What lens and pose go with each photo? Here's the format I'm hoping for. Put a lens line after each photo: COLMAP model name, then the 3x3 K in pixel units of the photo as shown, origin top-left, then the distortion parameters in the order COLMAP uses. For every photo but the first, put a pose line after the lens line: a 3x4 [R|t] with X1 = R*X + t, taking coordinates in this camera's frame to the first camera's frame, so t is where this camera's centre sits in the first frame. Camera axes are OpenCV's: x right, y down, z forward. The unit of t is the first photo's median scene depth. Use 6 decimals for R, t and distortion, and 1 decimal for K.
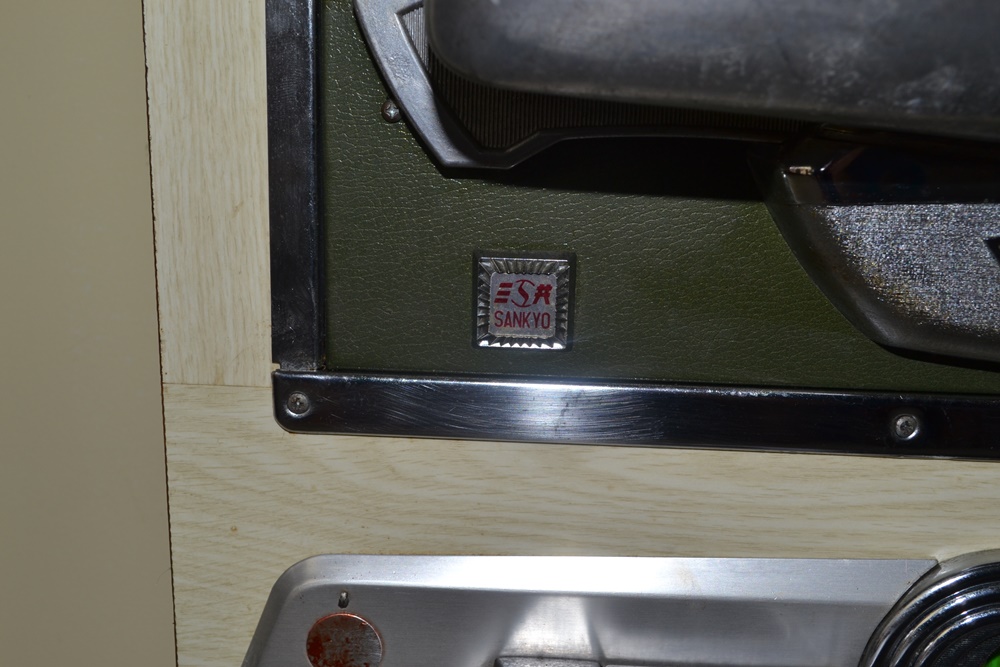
lens RADIAL K [[1161.8, 0, 498.5], [0, 1161.8, 337.0], [0, 0, 1]] dist [-0.043850, 0.000000]
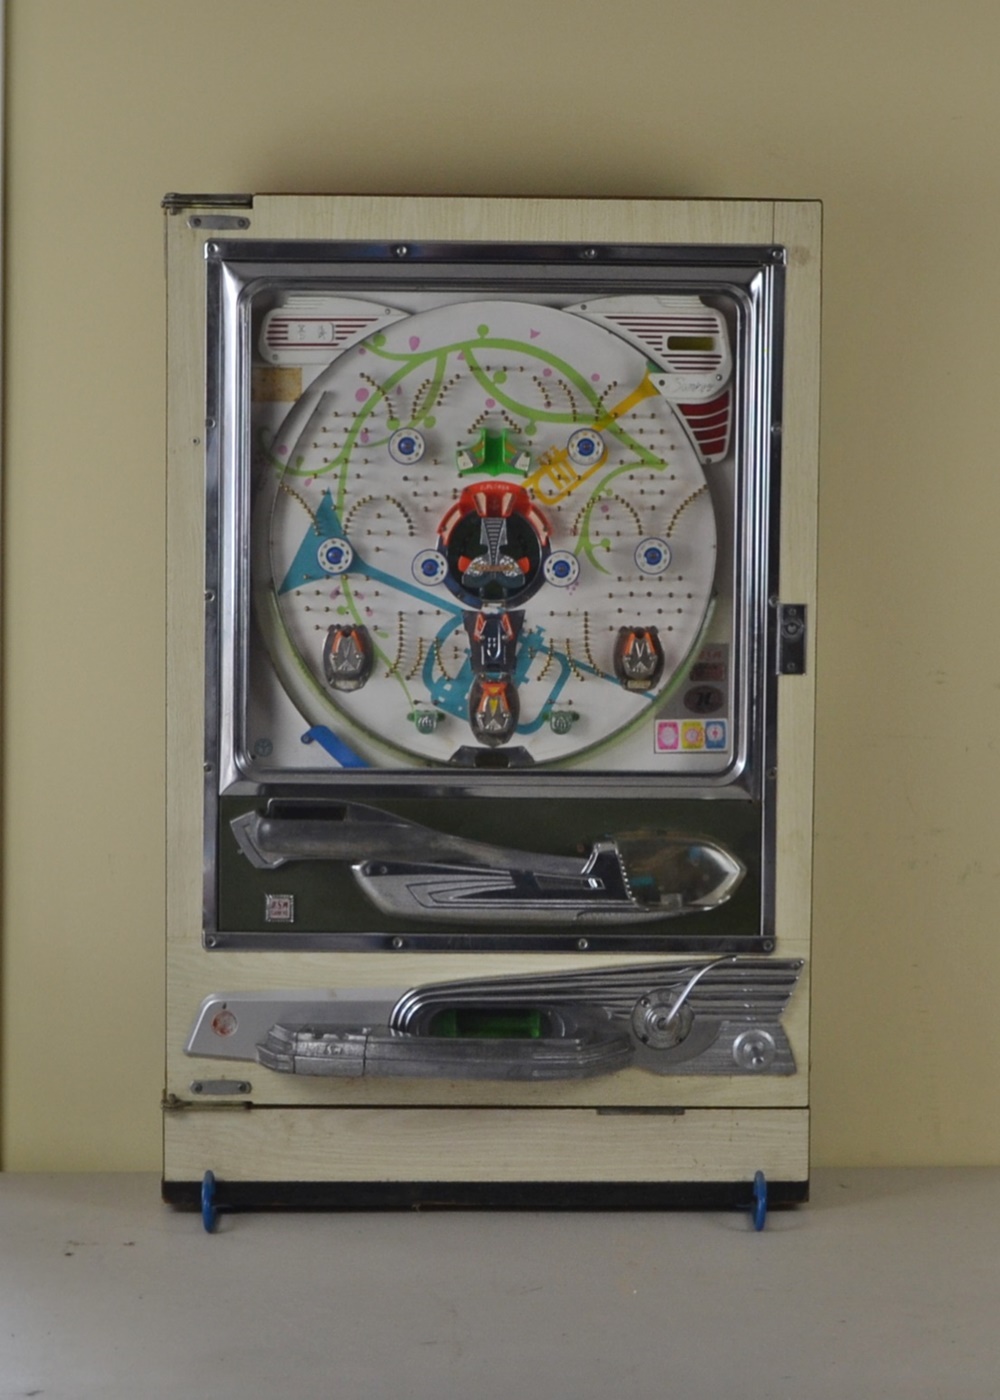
lens RADIAL K [[2072.7, 0, 515.4], [0, 2072.7, 693.9], [0, 0, 1]] dist [0.018393, 0.000000]
pose [[0.998363, -0.021122, 0.053146, 0.374260], [0.030391, 0.983167, -0.180165, 0.437139], [-0.048446, 0.181485, 0.982200, -4.742285]]
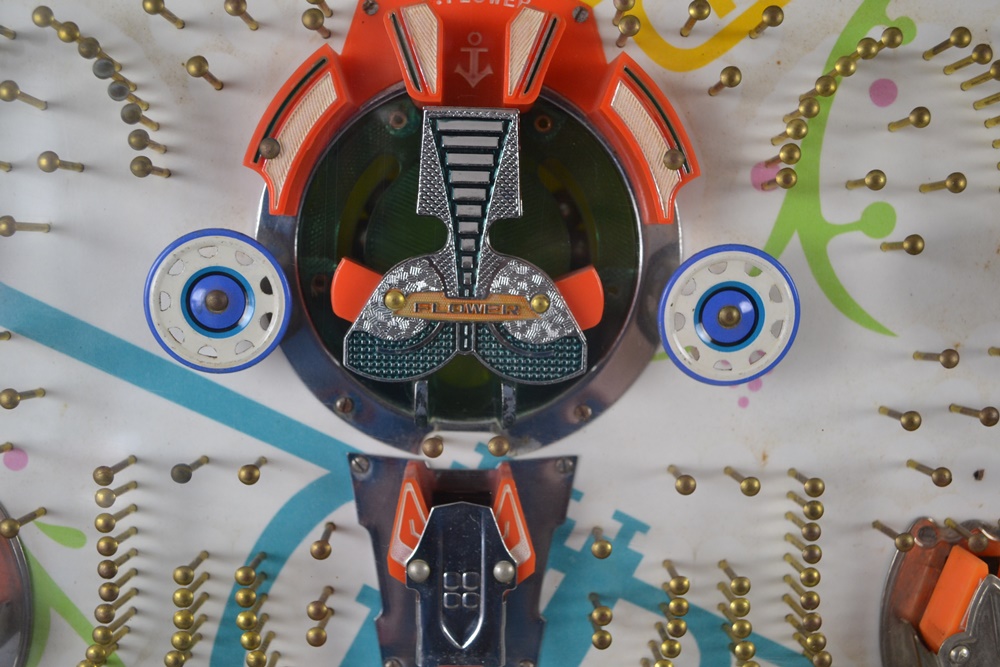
lens RADIAL K [[1161.8, 0, 501.8], [0, 1161.8, 343.5], [0, 0, 1]] dist [-0.043850, 0.000000]
pose [[0.997593, -0.004103, 0.069213, 0.590445], [0.015416, 0.986385, -0.163726, -0.757677], [-0.067599, 0.164399, 0.984075, -0.064225]]
